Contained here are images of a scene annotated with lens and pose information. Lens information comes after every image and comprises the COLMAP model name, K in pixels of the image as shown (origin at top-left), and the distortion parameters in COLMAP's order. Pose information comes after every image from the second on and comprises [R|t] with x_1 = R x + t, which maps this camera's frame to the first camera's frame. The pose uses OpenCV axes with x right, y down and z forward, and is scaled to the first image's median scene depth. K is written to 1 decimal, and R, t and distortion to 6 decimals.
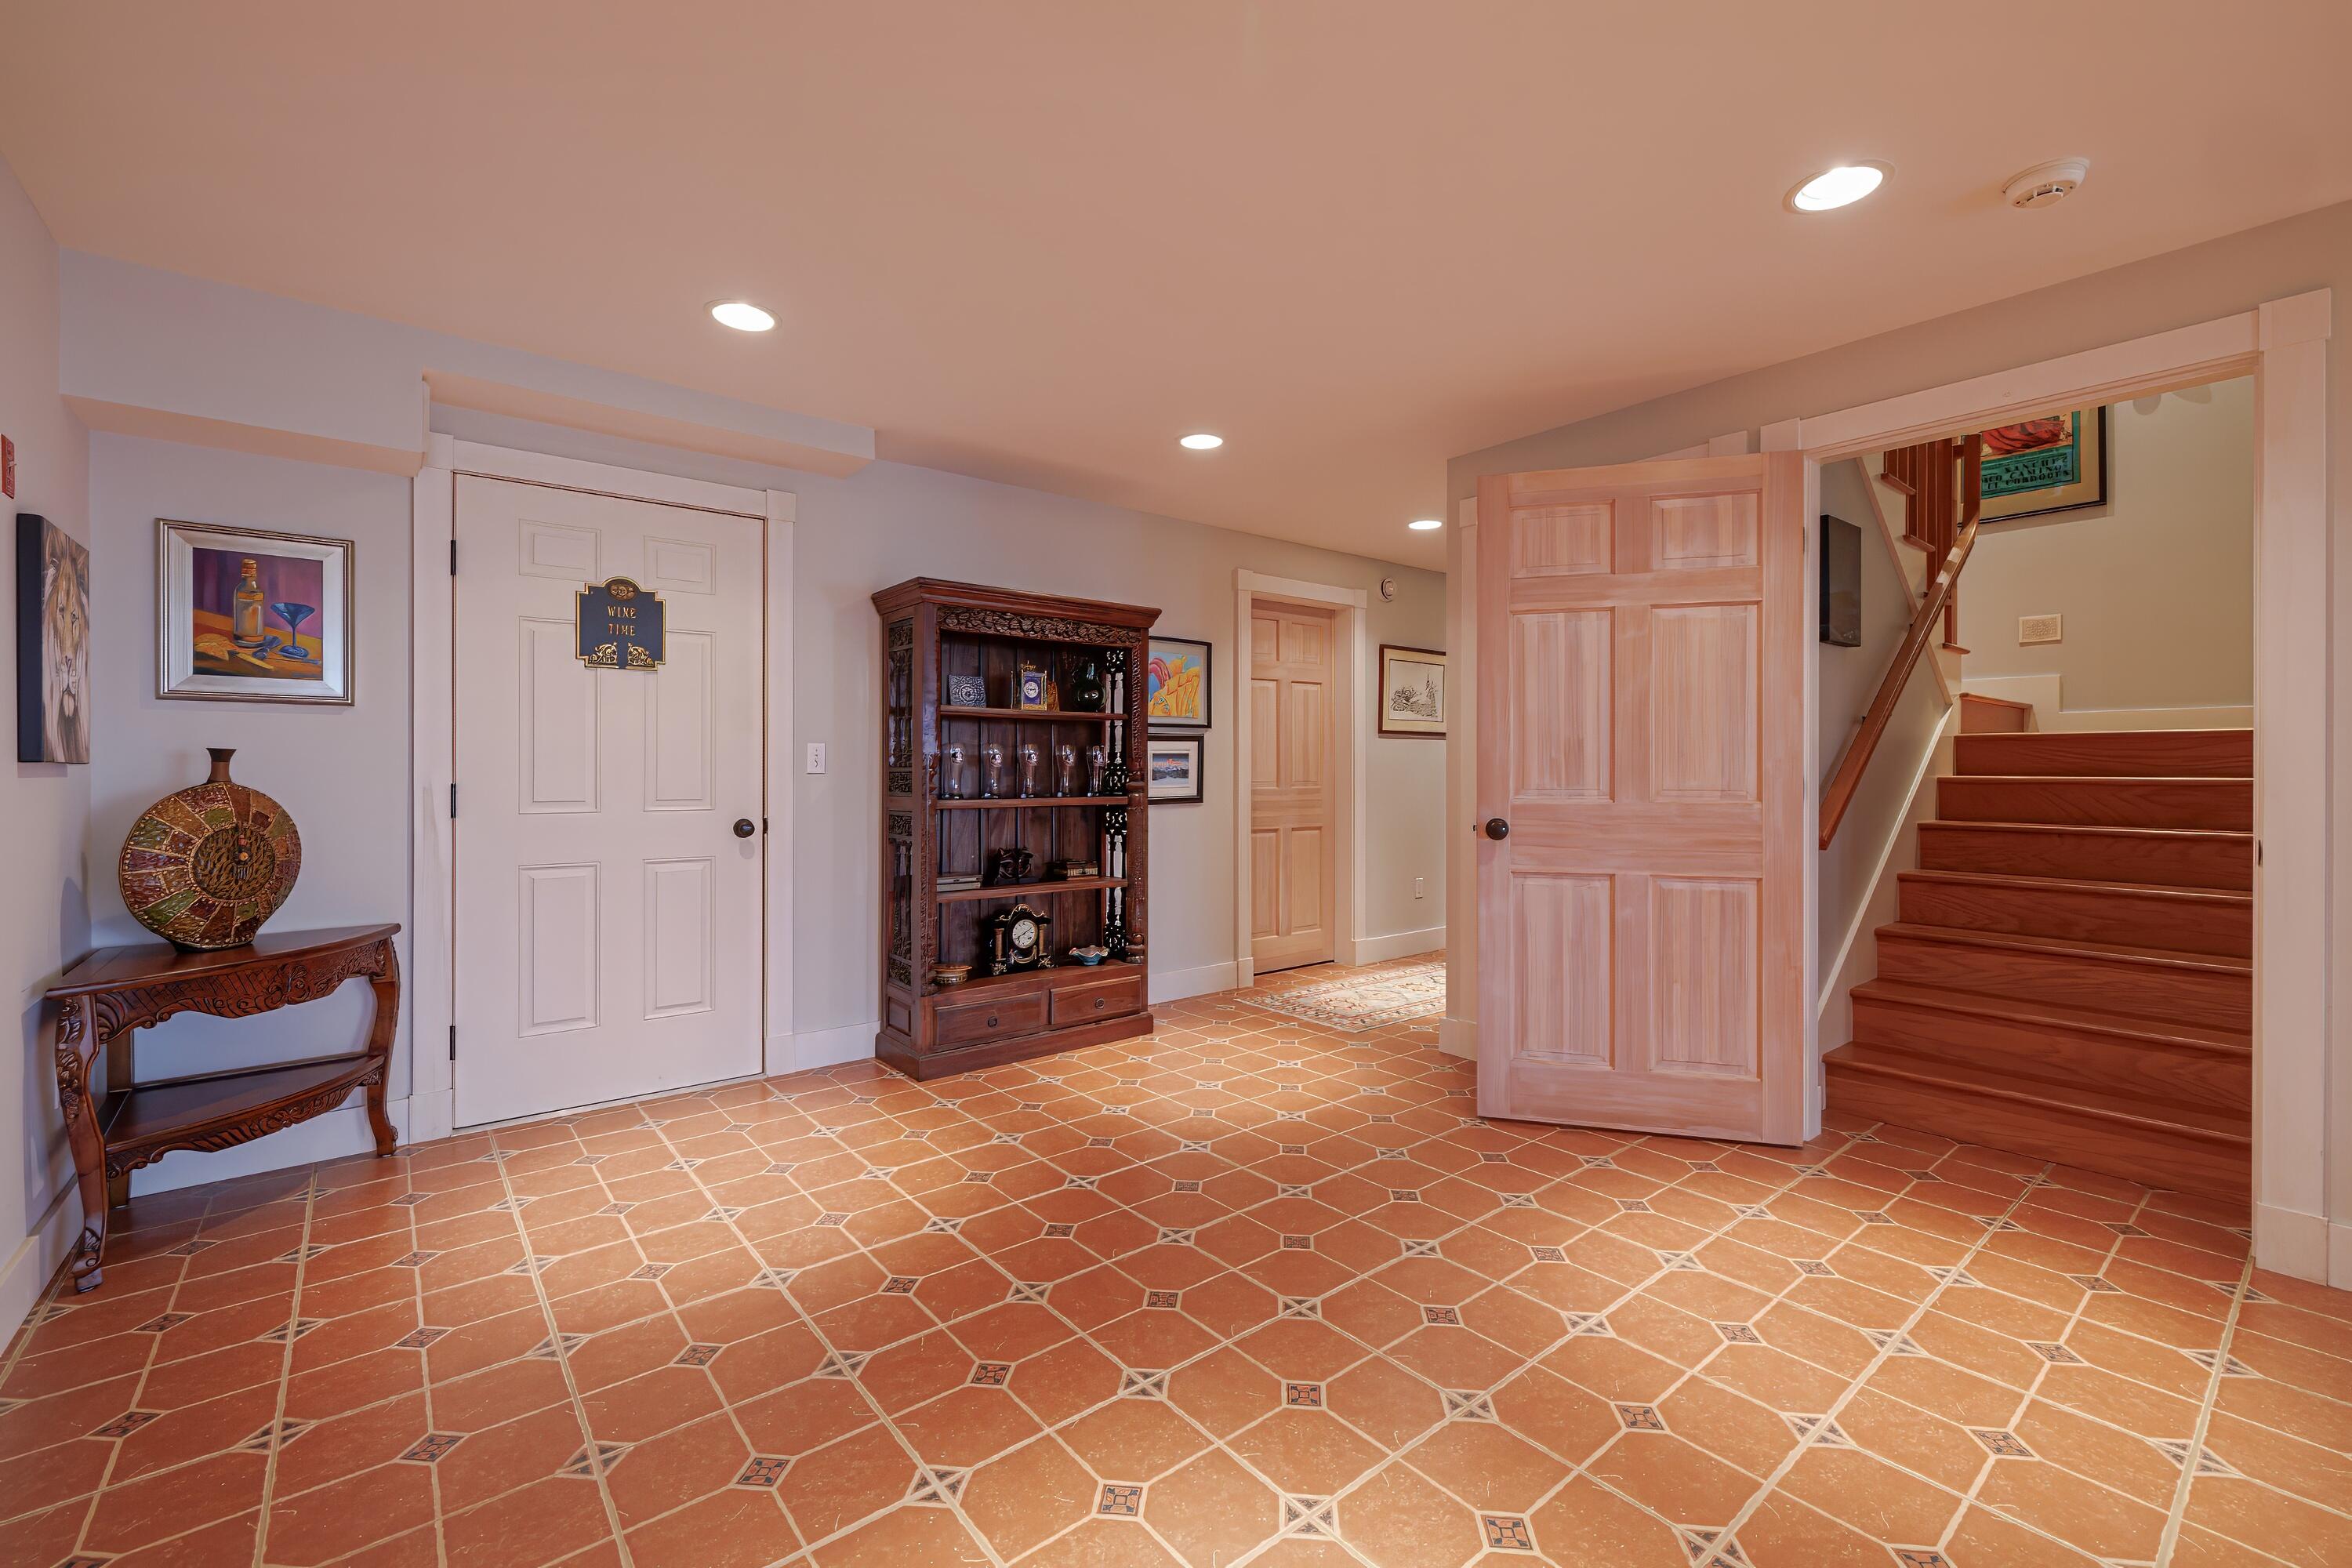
lens RADIAL K [[981.4, 0, 1176.0], [0, 981.4, 784.0], [0, 0, 1]] dist [0.002161, 0.000195]
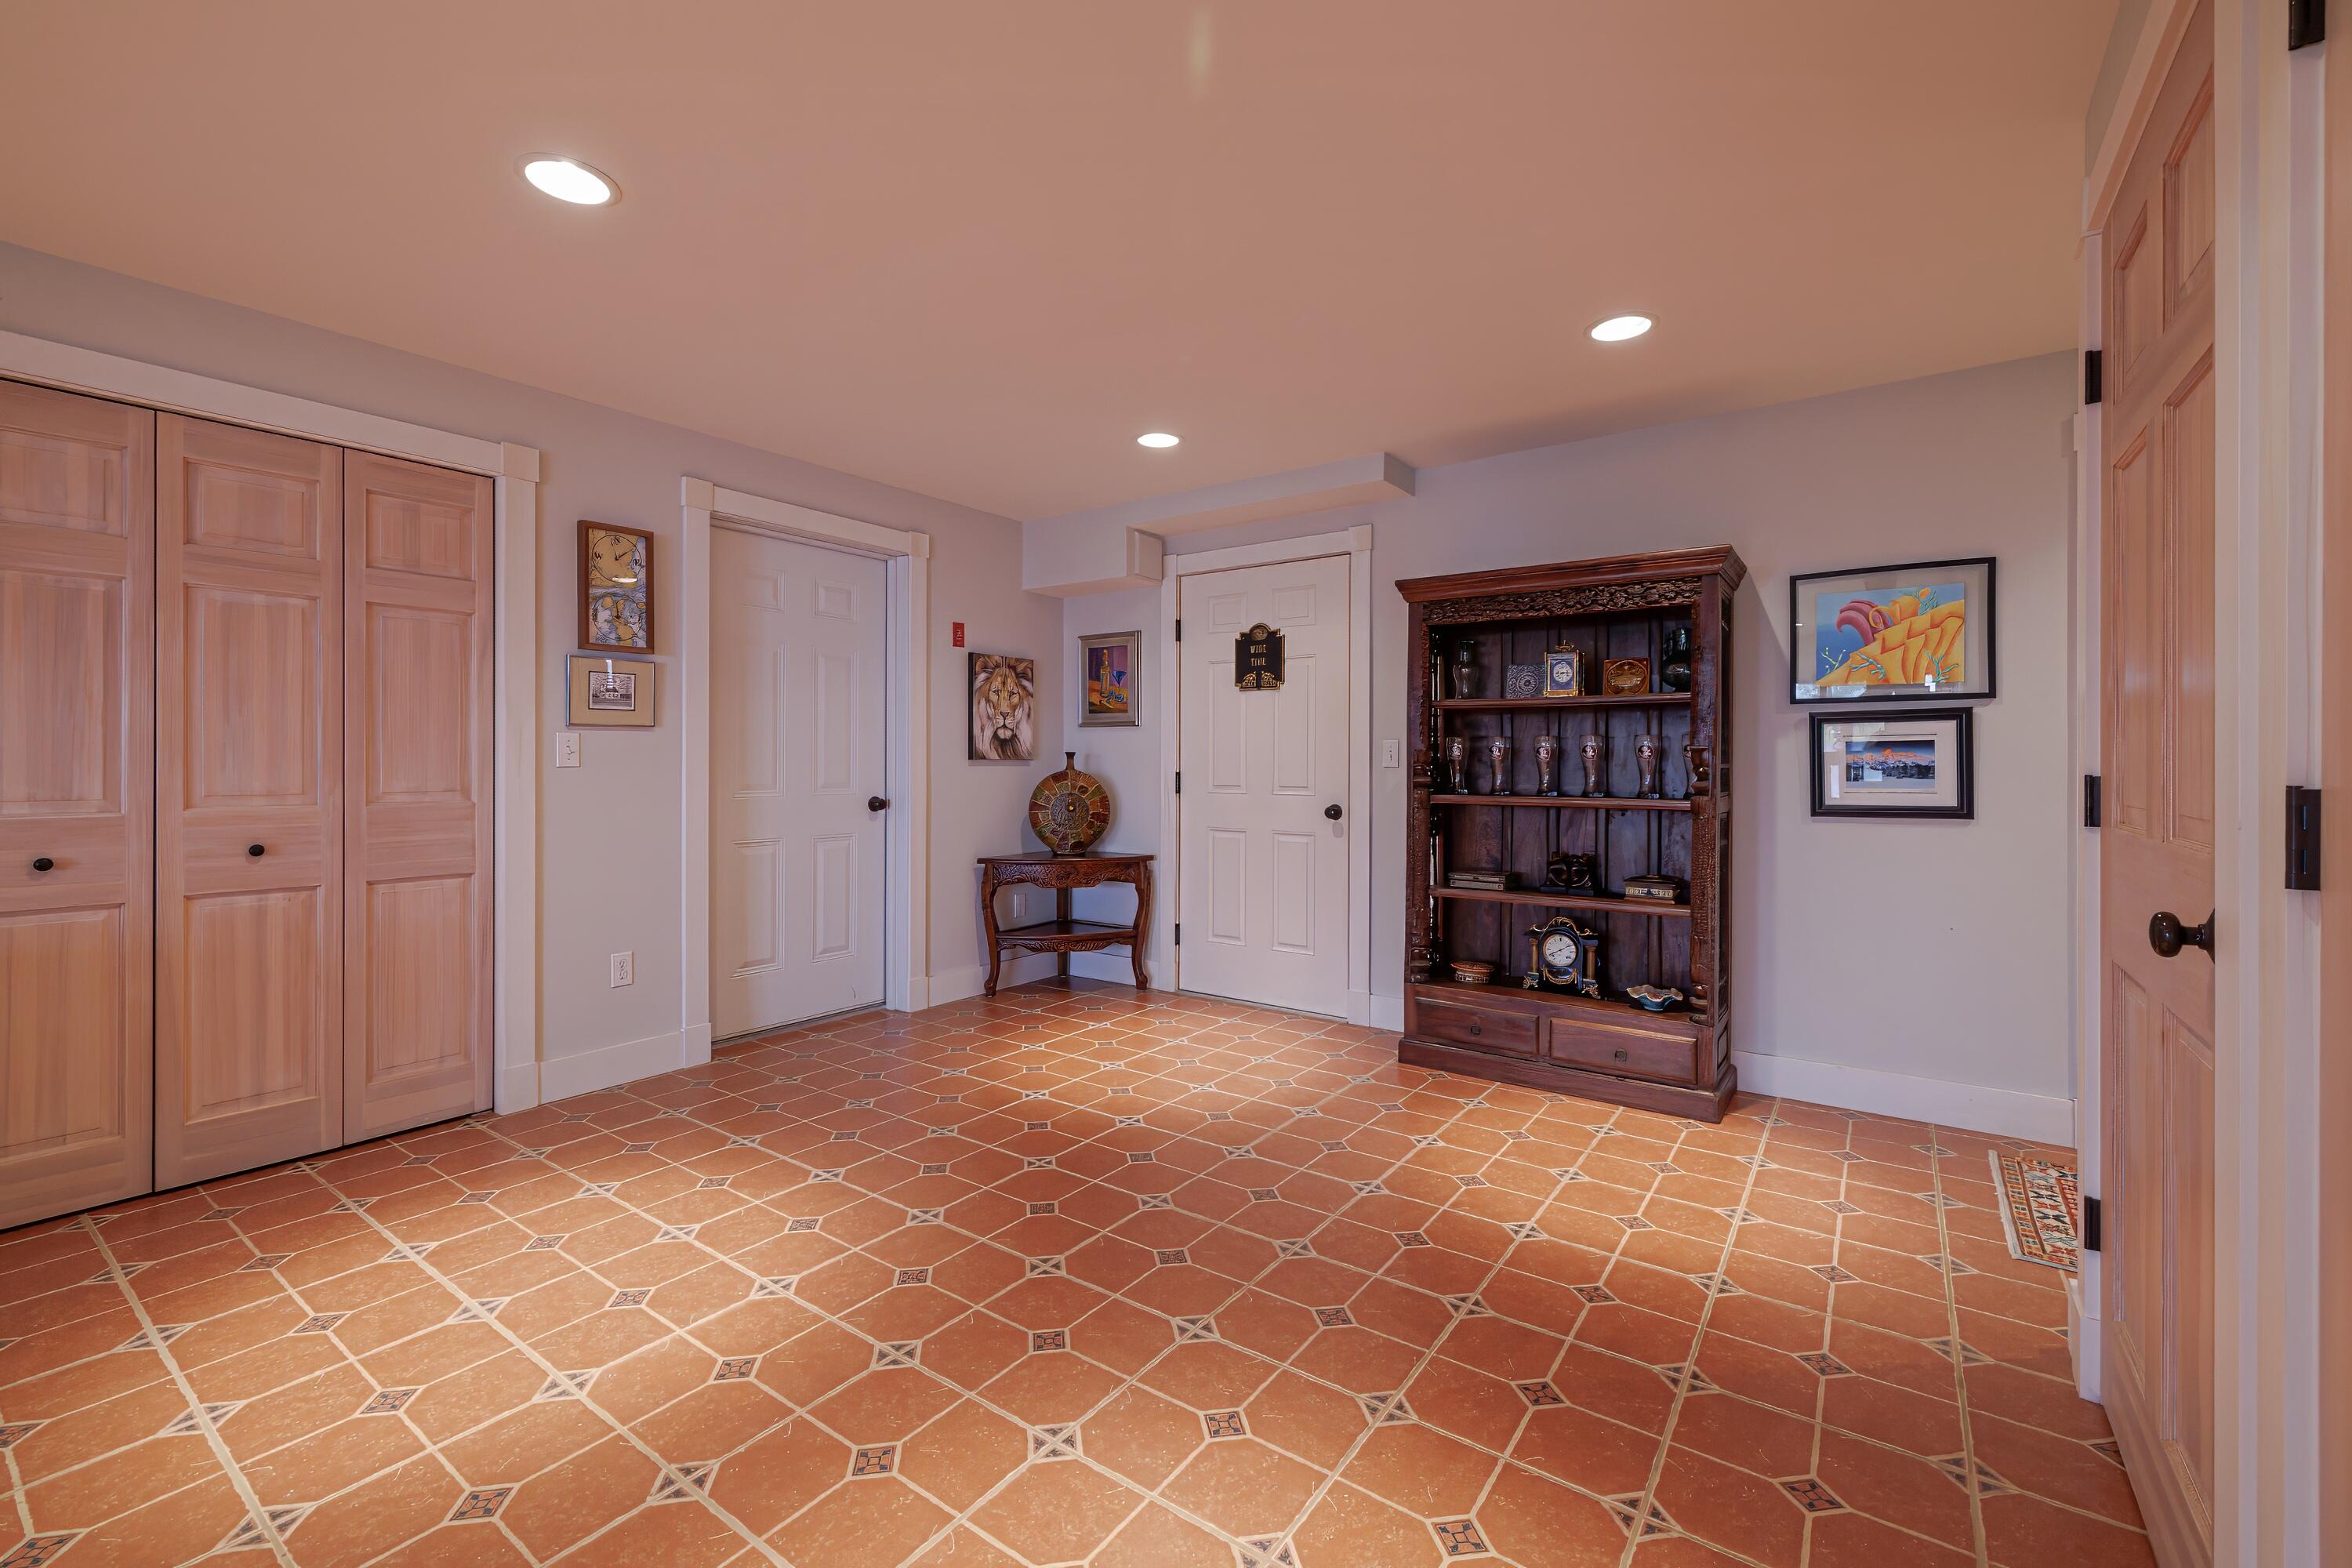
lens RADIAL K [[990.6, 0, 1175.7], [0, 990.6, 771.3], [0, 0, 1]] dist [0.001843, 0.000248]
pose [[0.257440, 0.009379, -0.966249, 0.769204], [-0.017034, 0.999842, 0.005166, -0.008756], [0.966144, 0.015129, 0.257559, 0.545369]]
